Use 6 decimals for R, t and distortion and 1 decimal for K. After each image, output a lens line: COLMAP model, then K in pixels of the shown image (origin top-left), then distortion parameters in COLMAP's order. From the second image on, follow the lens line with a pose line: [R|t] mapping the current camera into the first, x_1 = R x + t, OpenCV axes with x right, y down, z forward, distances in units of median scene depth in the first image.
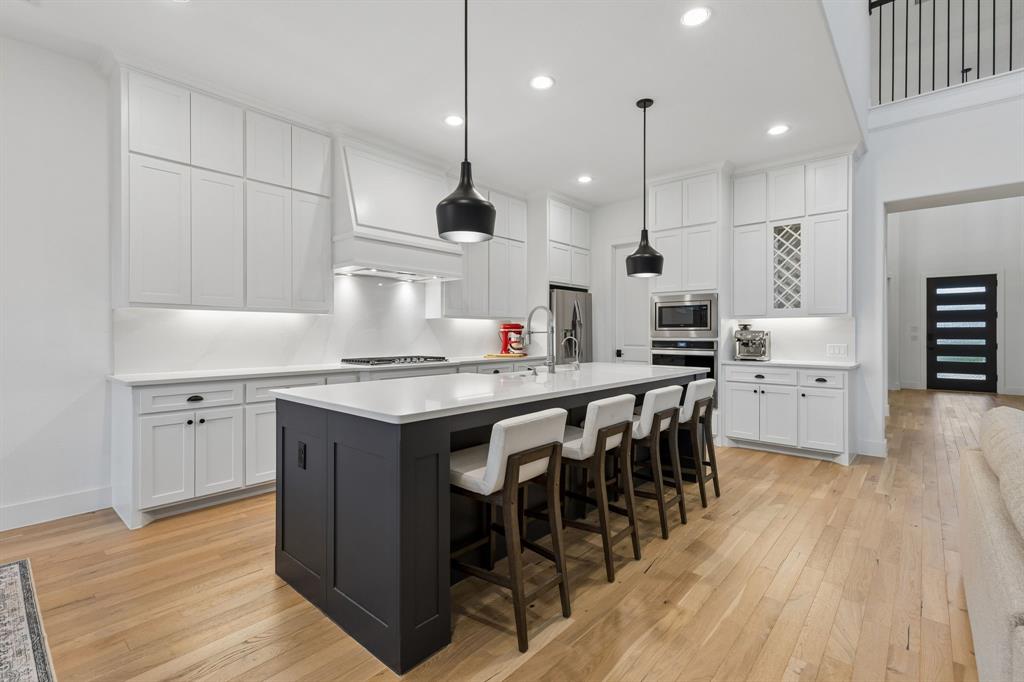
lens RADIAL K [[466.0, 0, 516.6], [0, 466.0, 332.9], [0, 0, 1]] dist [0.006355, 0.000176]
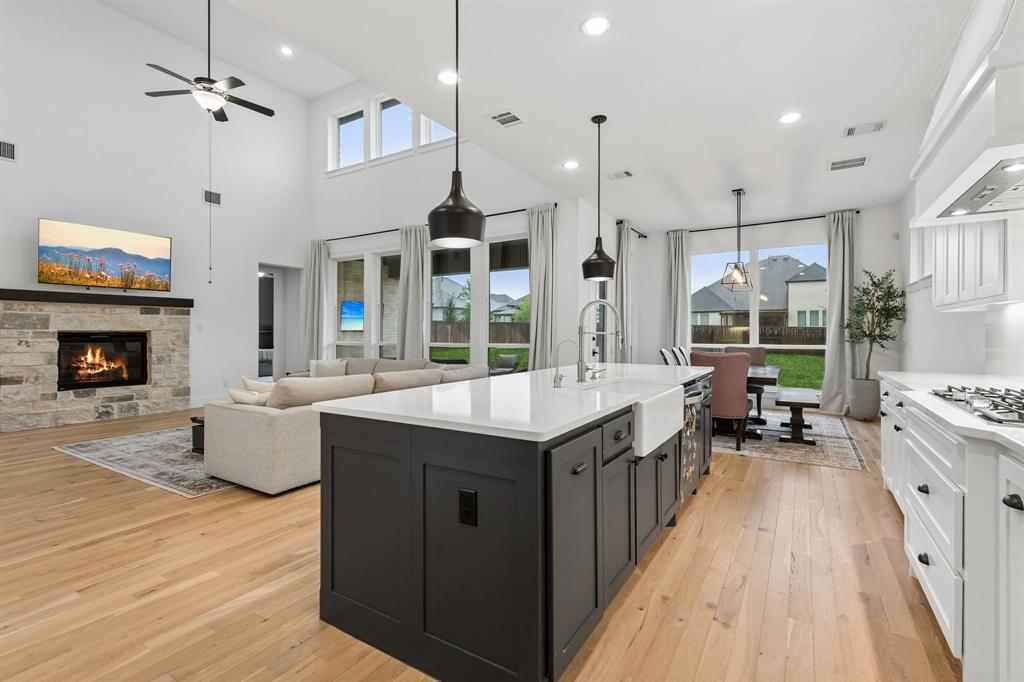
lens RADIAL K [[466.0, 0, 516.6], [0, 466.0, 332.9], [0, 0, 1]] dist [0.006355, 0.000176]
pose [[-0.986285, 0.000074, -0.165051, 0.182941], [-0.000217, 0.999998, 0.001749, -0.001577], [0.165051, 0.001761, -0.986283, 1.001715]]
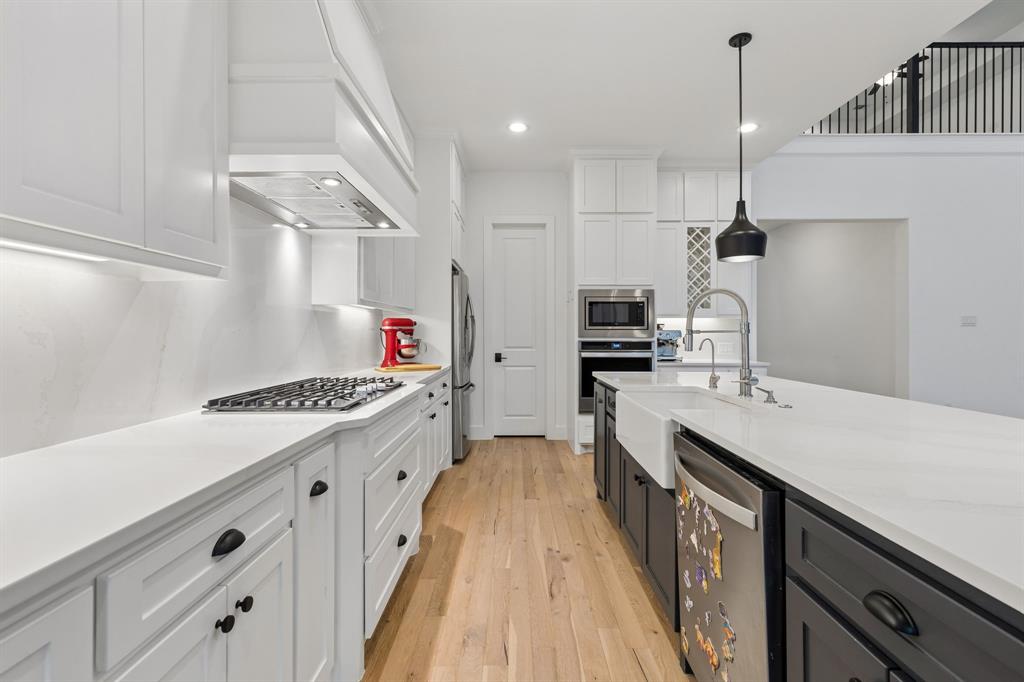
lens RADIAL K [[466.0, 0, 516.6], [0, 466.0, 332.9], [0, 0, 1]] dist [0.006355, 0.000176]
pose [[0.751370, -0.000382, 0.659881, -0.321667], [0.000204, 1.000000, 0.000346, 0.000422], [-0.659881, -0.000126, 0.751370, 0.401959]]
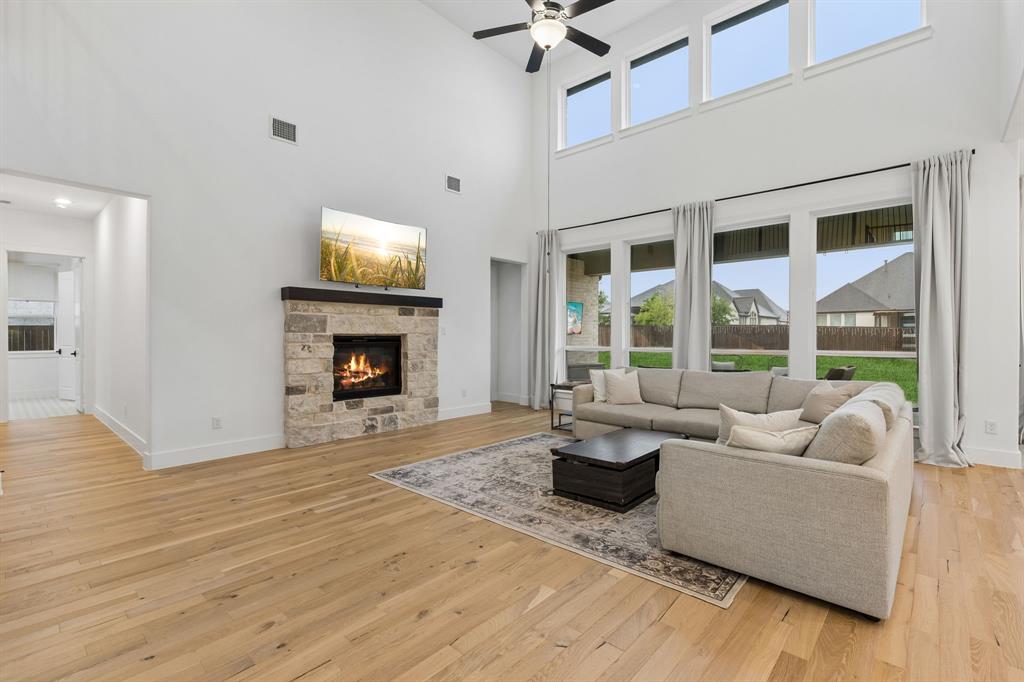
lens RADIAL K [[463.0, 0, 516.4], [0, 463.0, 339.0], [0, 0, 1]] dist [0.001781, -0.000466]
pose [[-0.999838, 0.000990, 0.017982, 0.628208], [0.001133, 0.999967, 0.007987, -0.001490], [-0.017973, 0.008006, -0.999806, 0.720615]]
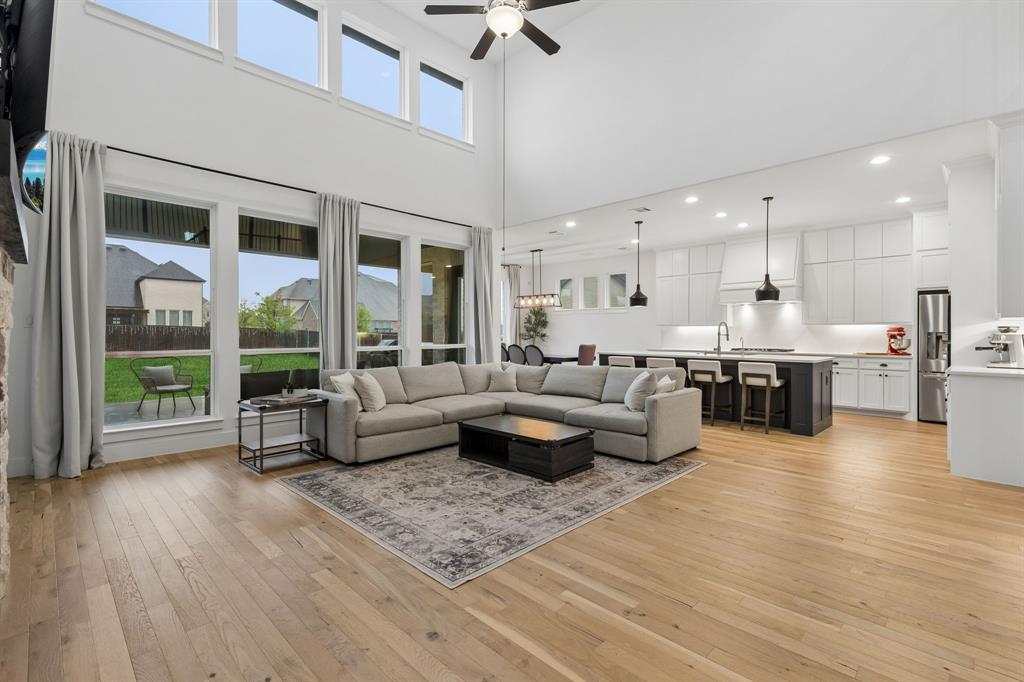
lens RADIAL K [[466.0, 0, 516.6], [0, 466.0, 332.9], [0, 0, 1]] dist [0.006355, 0.000176]
pose [[-0.059268, -0.000931, -0.998242, 1.226904], [-0.003288, 0.999994, -0.000737, -0.002523], [0.998237, 0.003239, -0.059271, 0.122052]]
